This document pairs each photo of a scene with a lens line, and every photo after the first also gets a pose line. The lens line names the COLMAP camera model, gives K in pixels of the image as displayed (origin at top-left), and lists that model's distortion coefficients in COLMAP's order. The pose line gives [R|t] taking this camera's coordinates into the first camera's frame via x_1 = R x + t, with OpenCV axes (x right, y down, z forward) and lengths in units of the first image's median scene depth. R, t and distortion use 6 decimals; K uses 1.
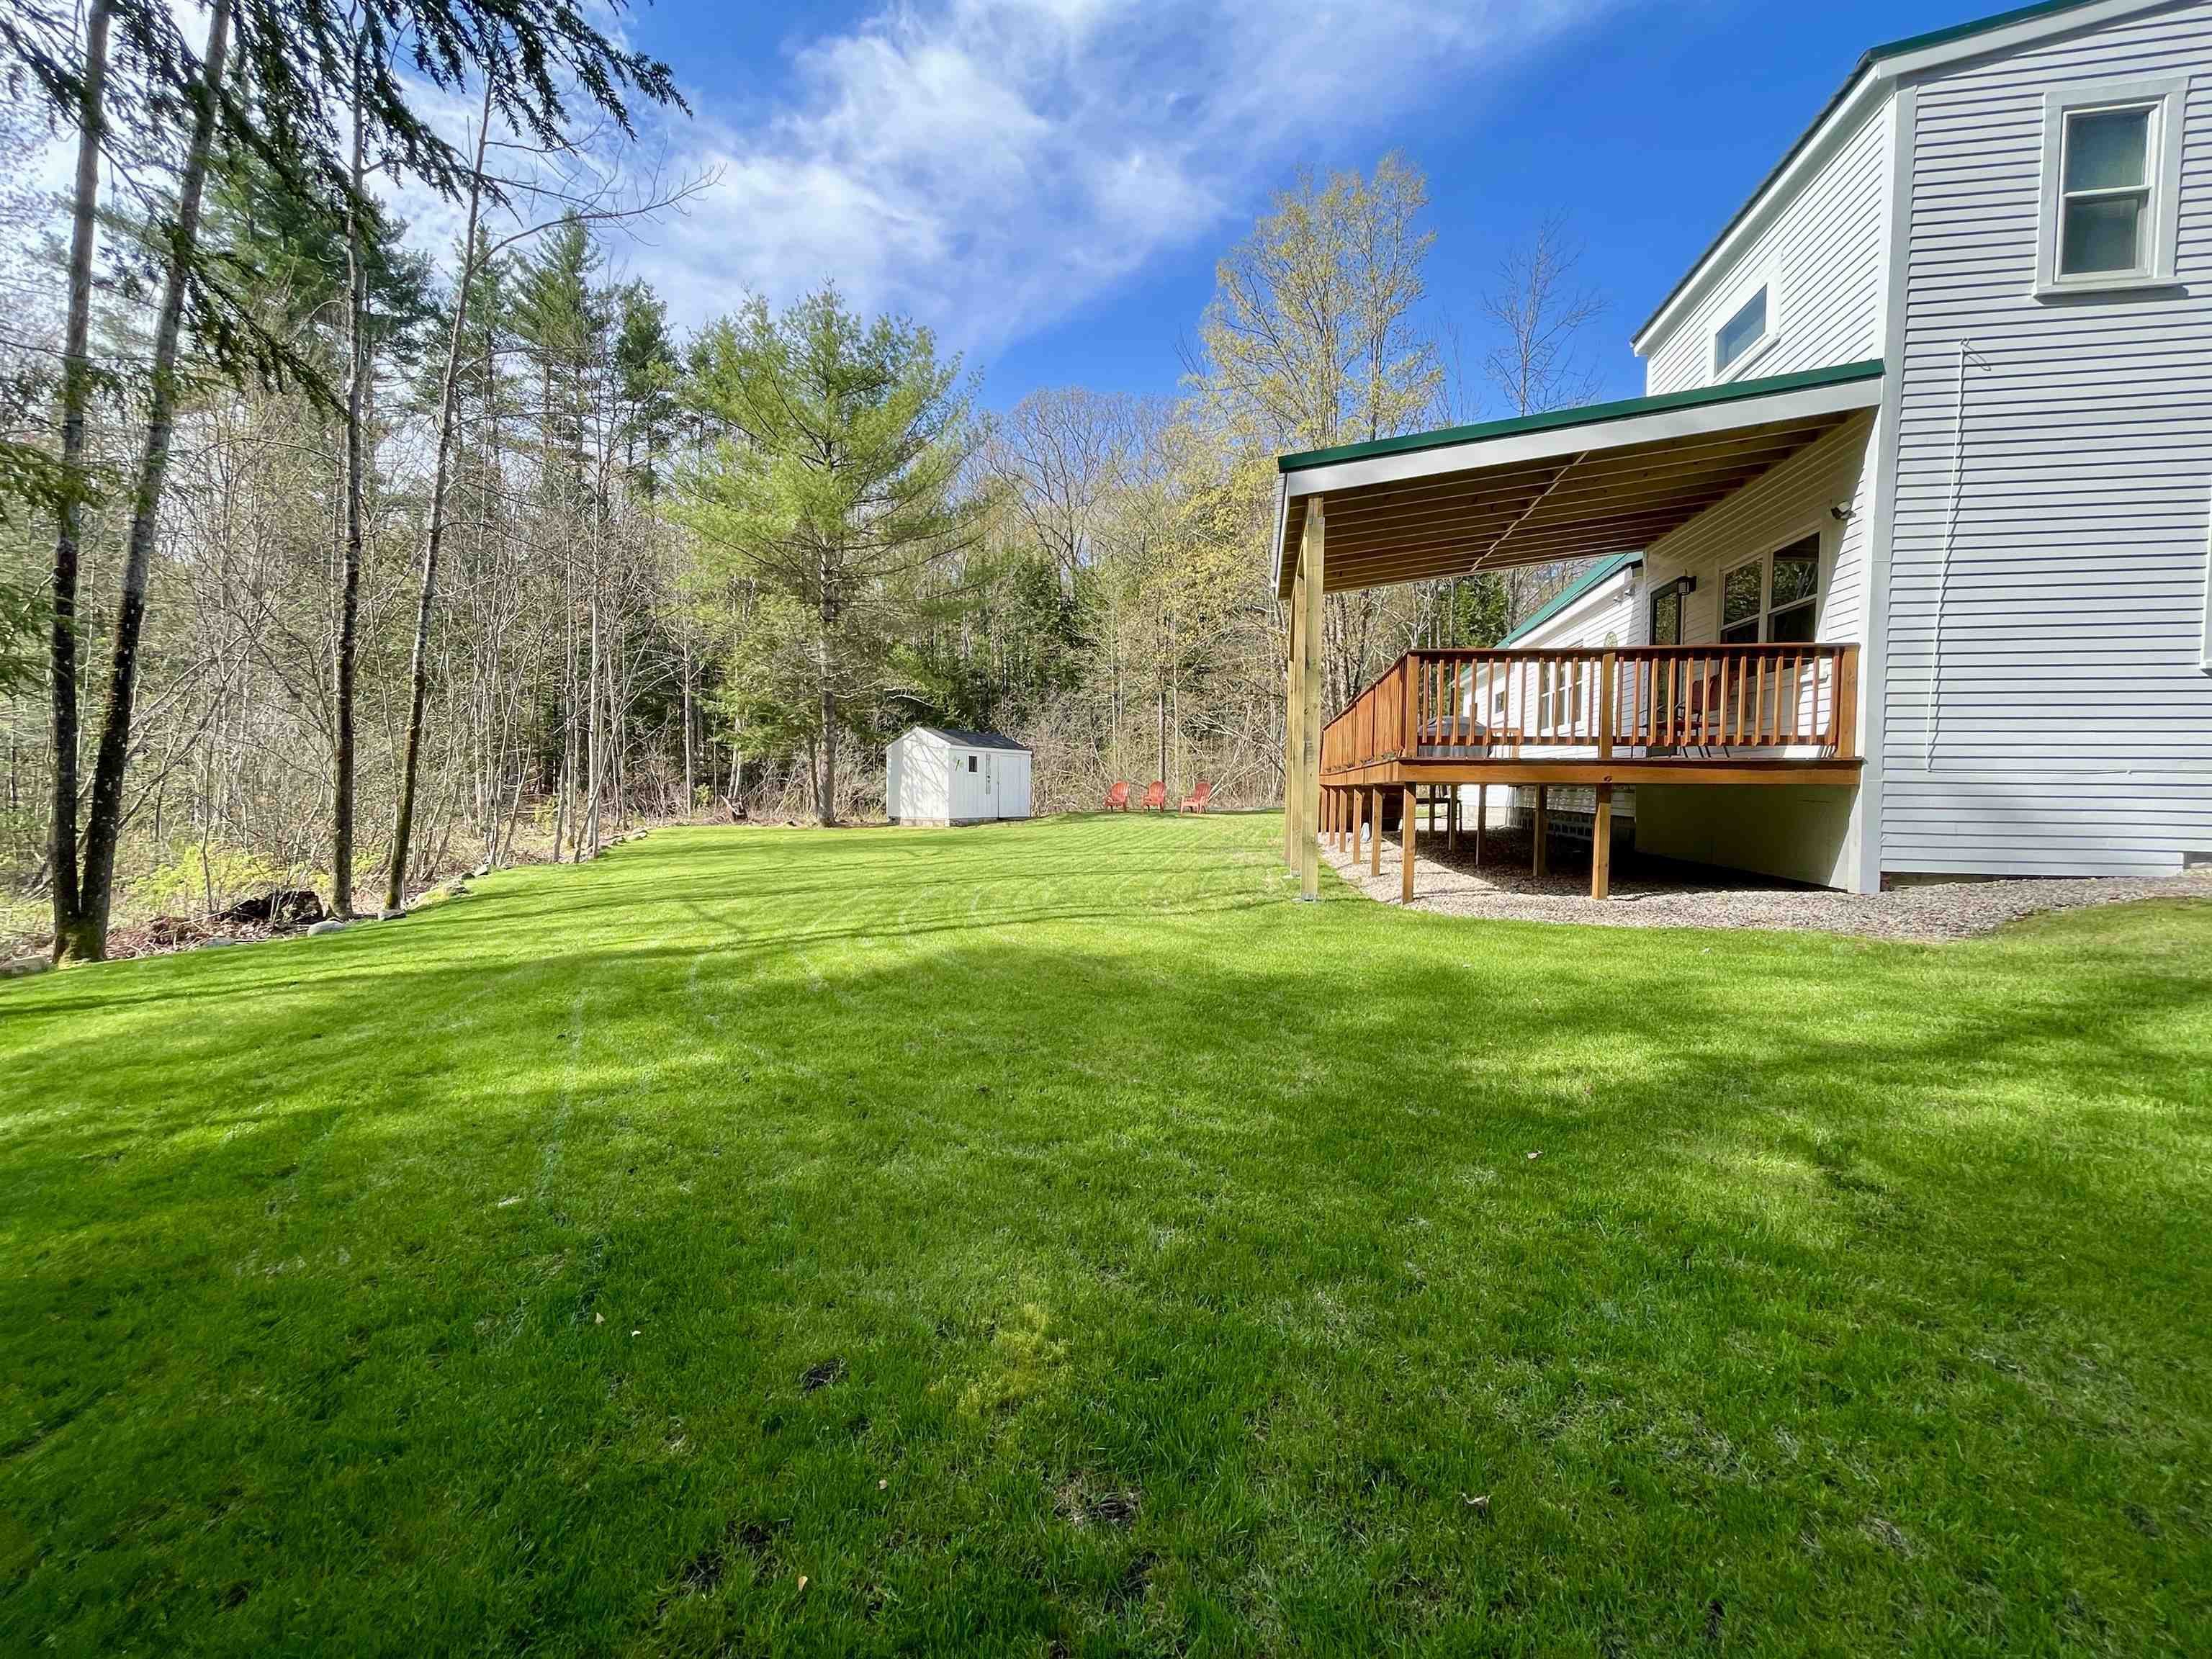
lens RADIAL K [[896.1, 0, 1122.9], [0, 896.1, 829.2], [0, 0, 1]] dist [-0.000595, -0.001016]
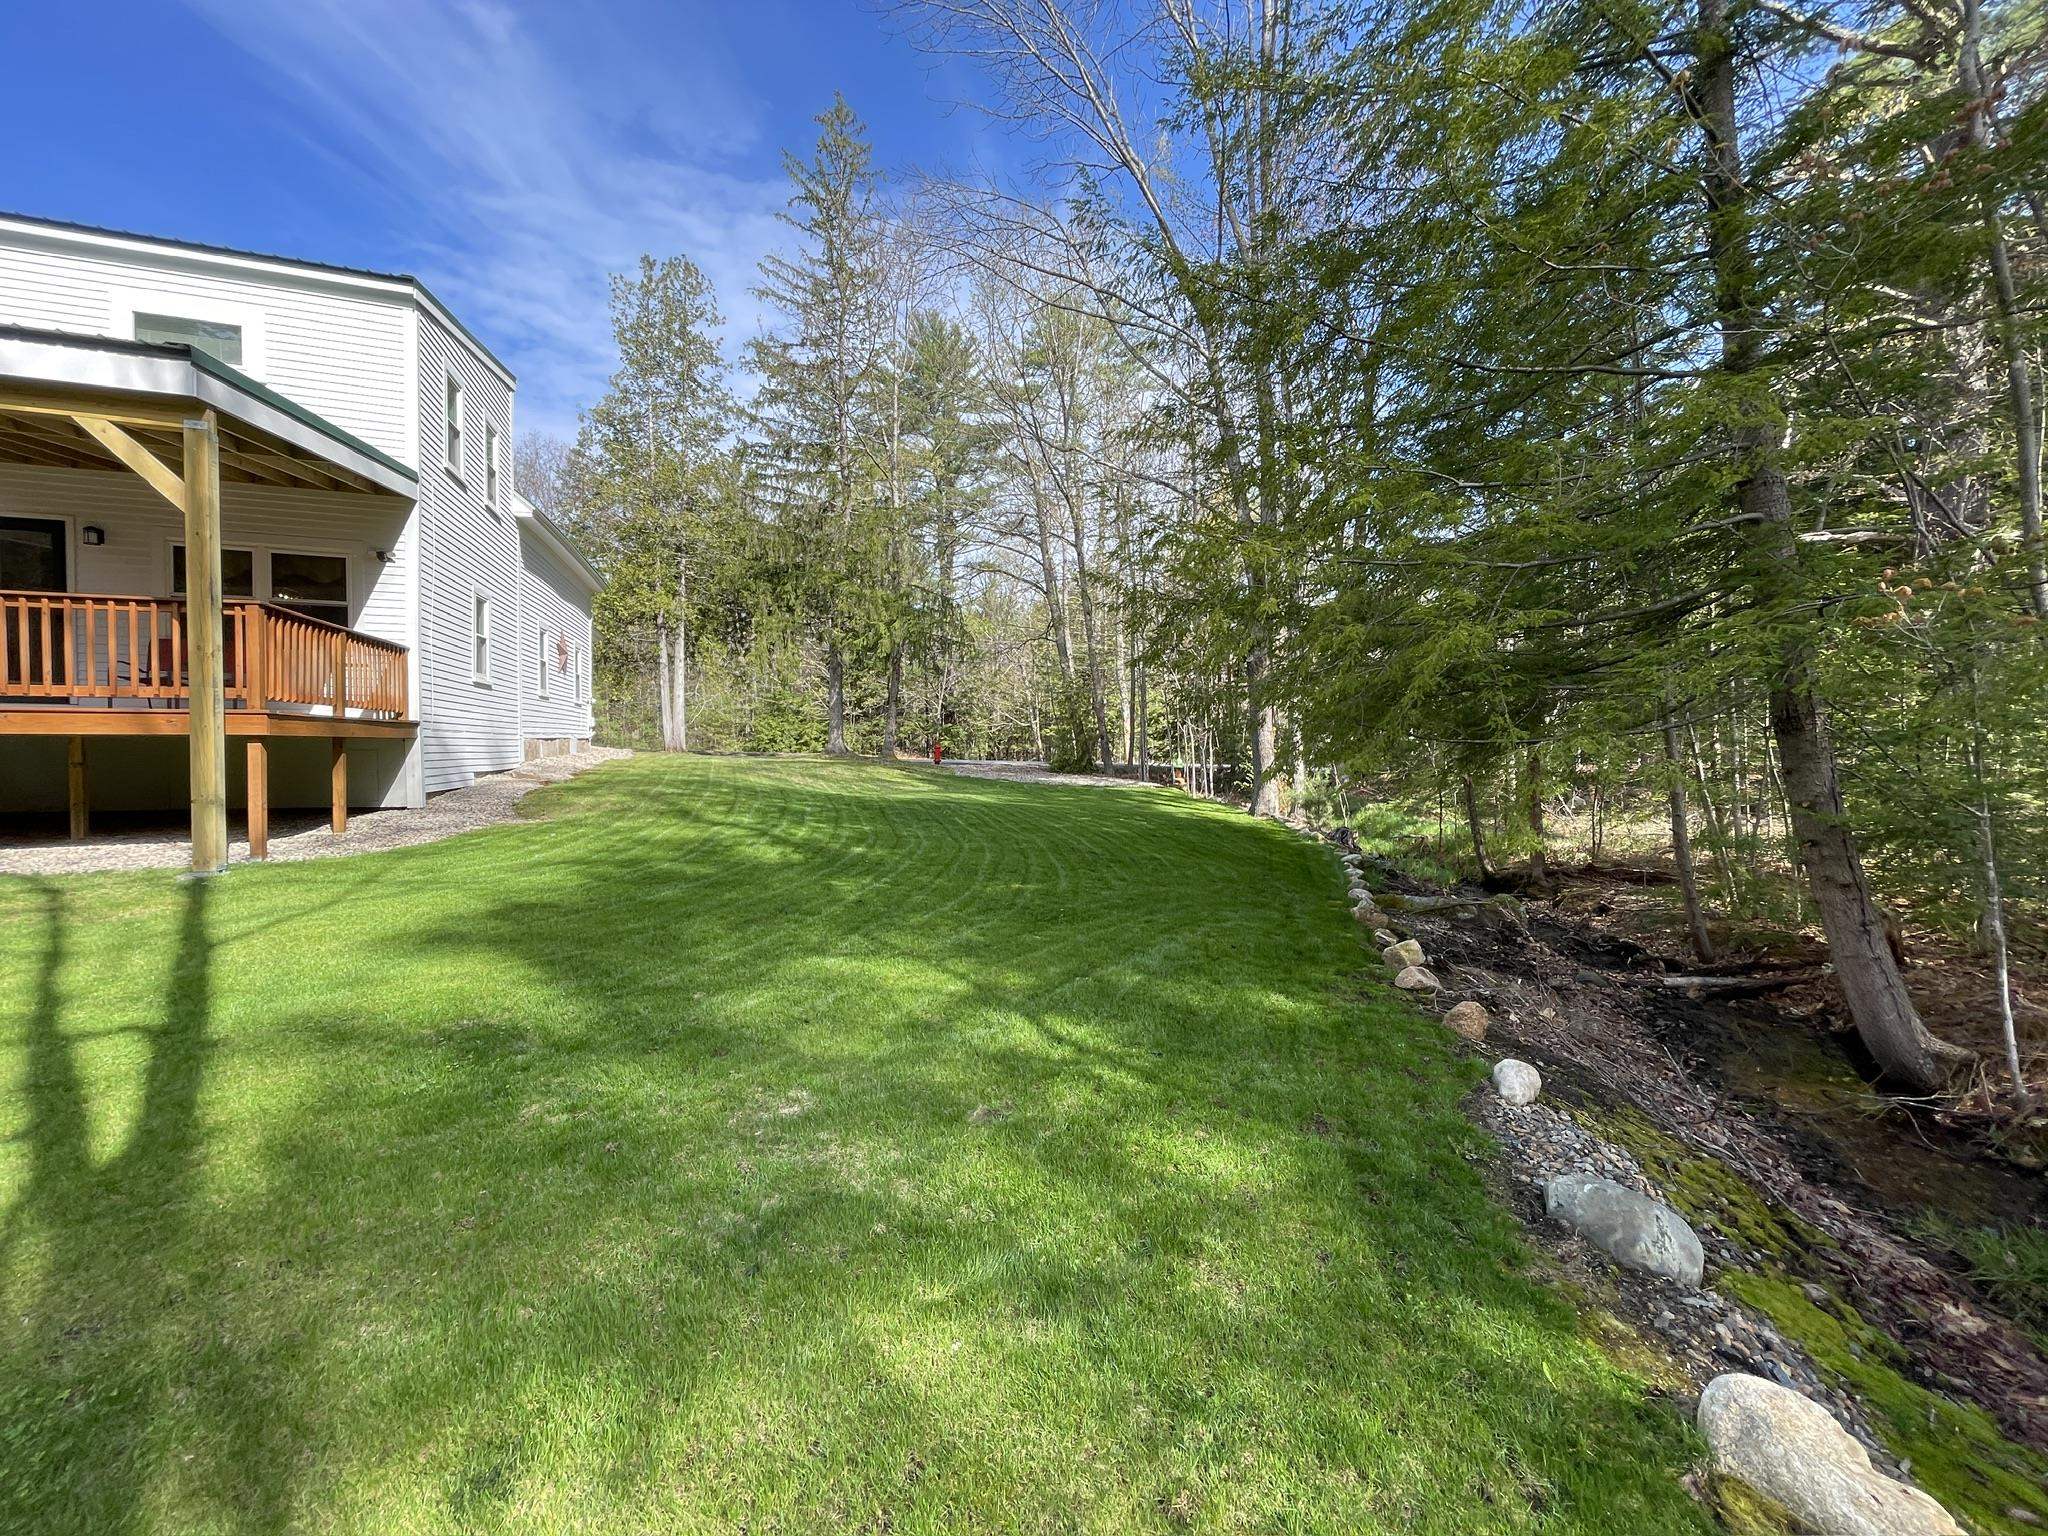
lens RADIAL K [[829.7, 0, 1023.9], [0, 829.7, 757.6], [0, 0, 1]] dist [-0.000595, -0.001016]
pose [[-0.475356, -0.018585, 0.879597, -0.156641], [0.038029, 0.998408, 0.041647, -0.006194], [-0.878971, 0.053247, -0.473893, 0.126085]]
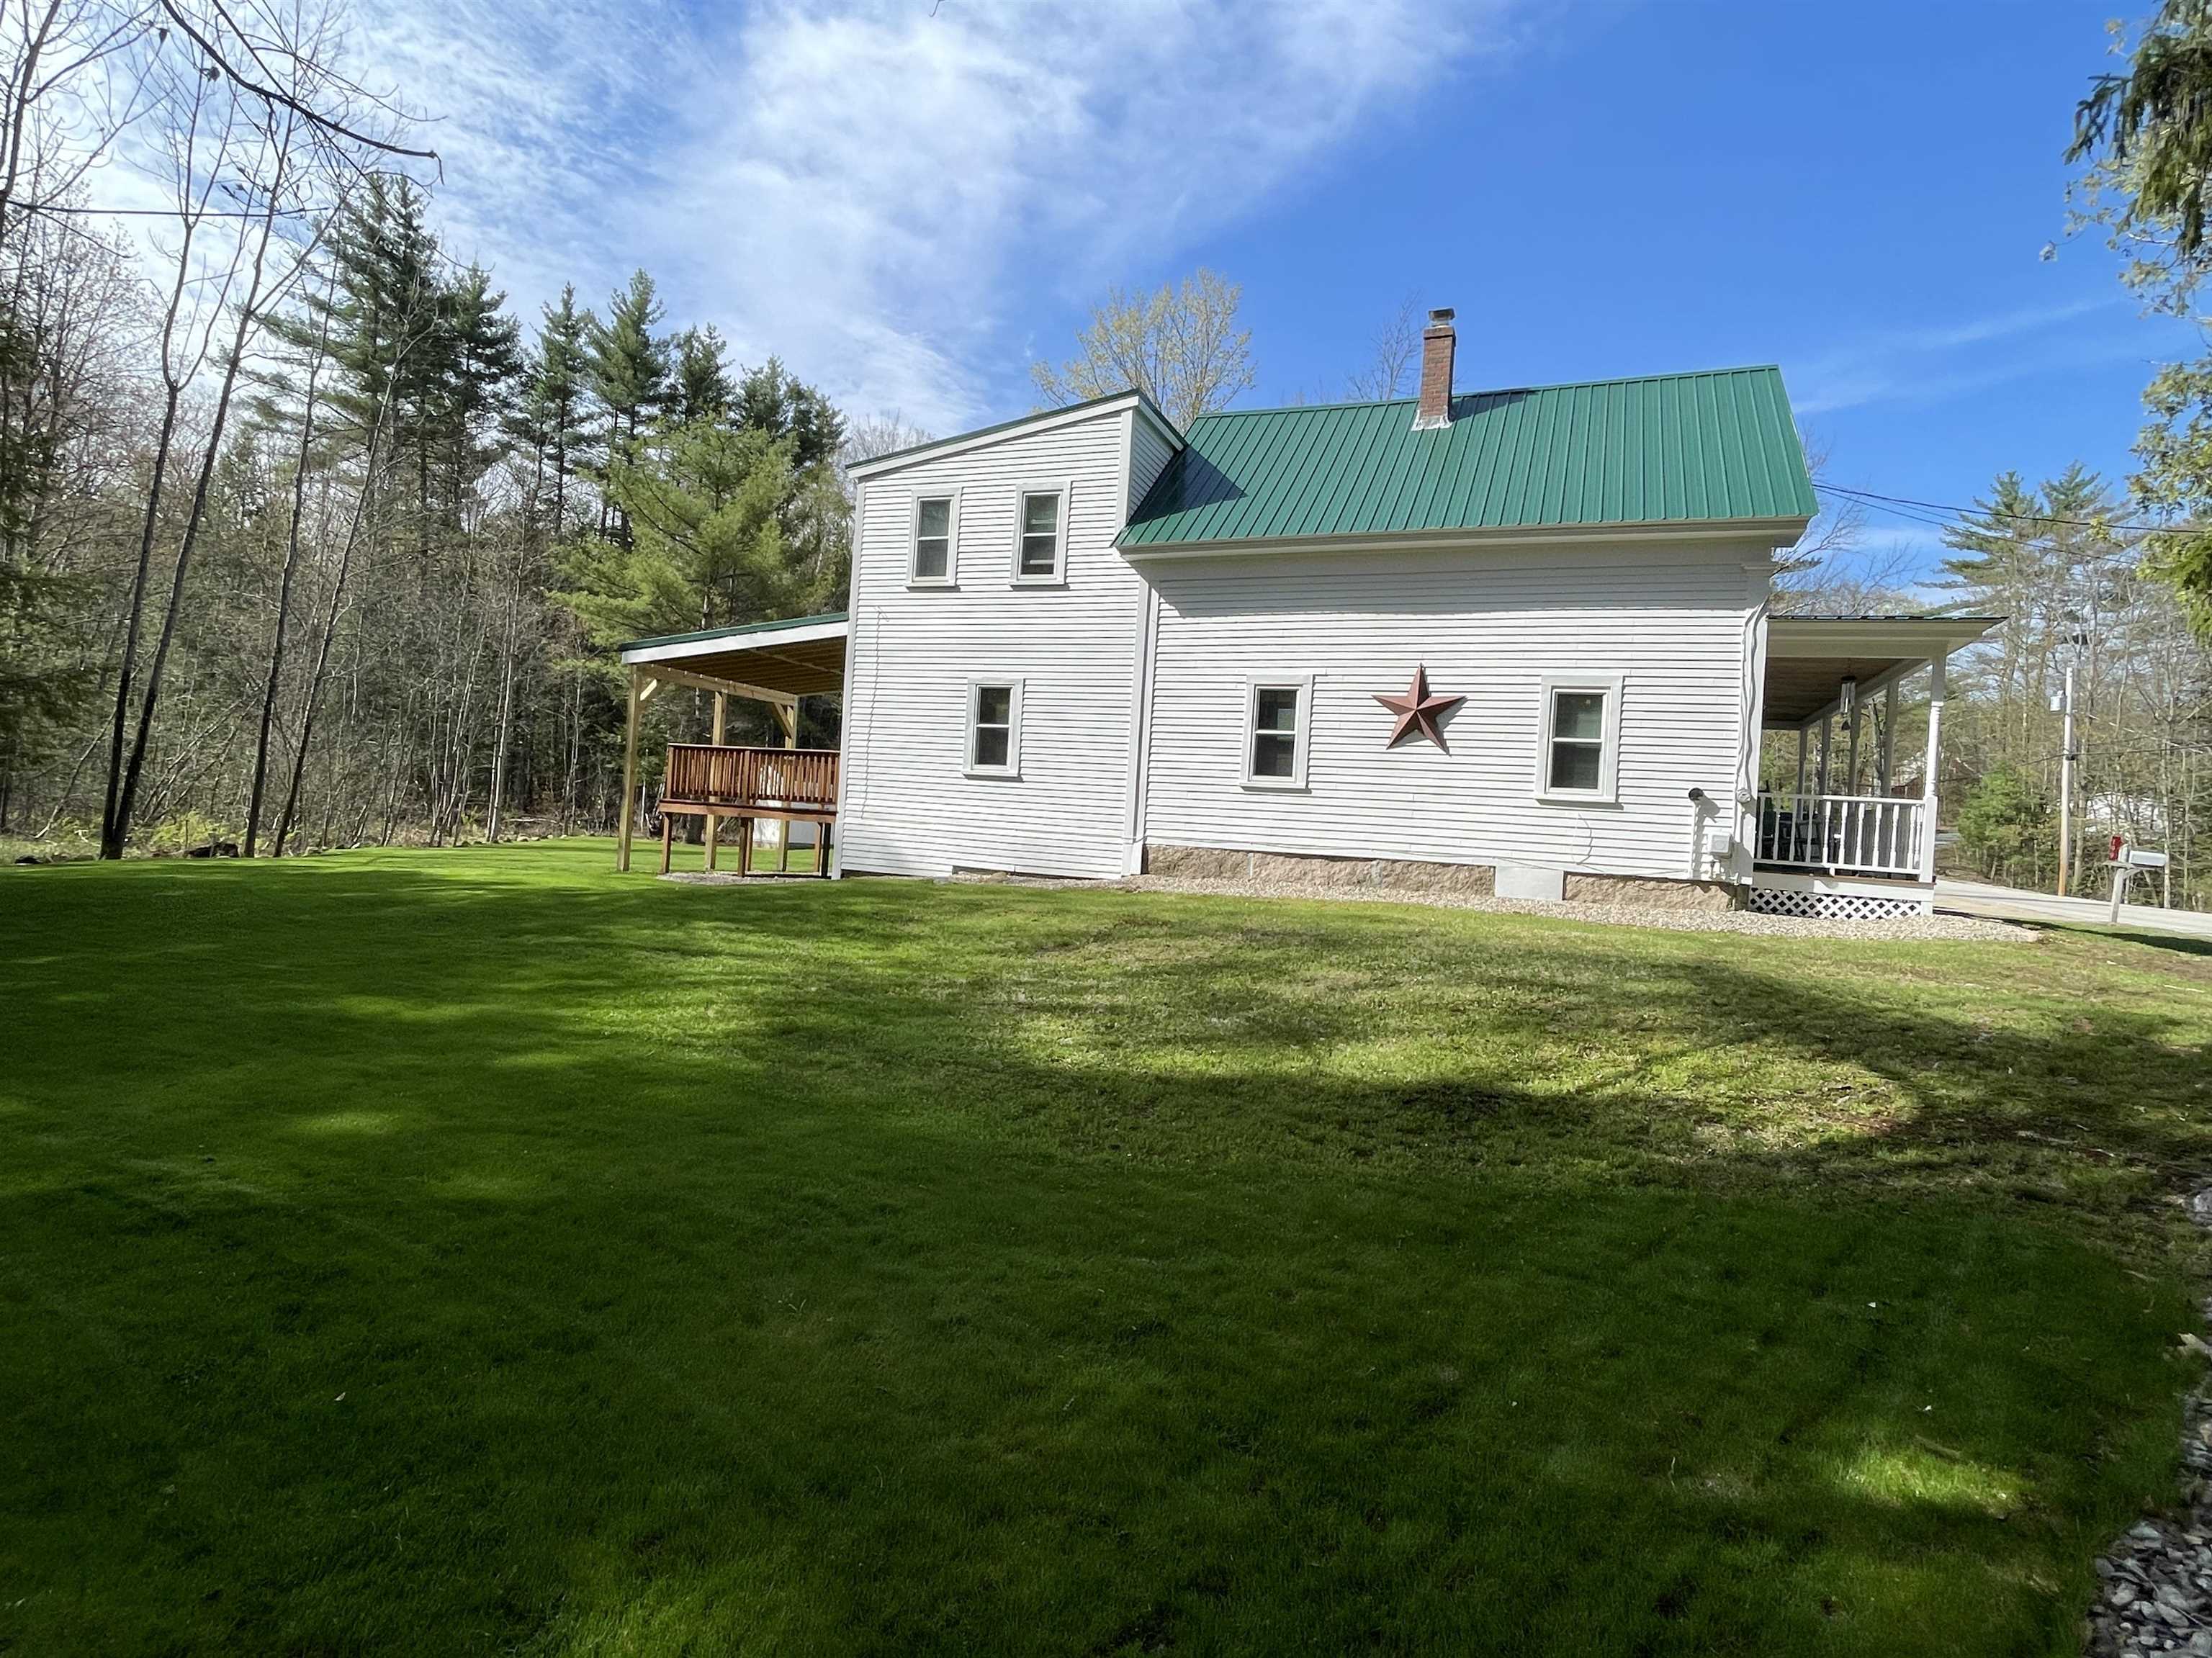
lens RADIAL K [[1105.1, 0, 1108.5], [0, 1105.1, 844.2], [0, 0, 1]] dist [-0.007544, 0.004206]
pose [[0.976713, 0.064160, -0.204733, 0.322342], [-0.071107, 0.997110, -0.026751, 0.002956], [0.202425, 0.040686, 0.978452, -0.212780]]
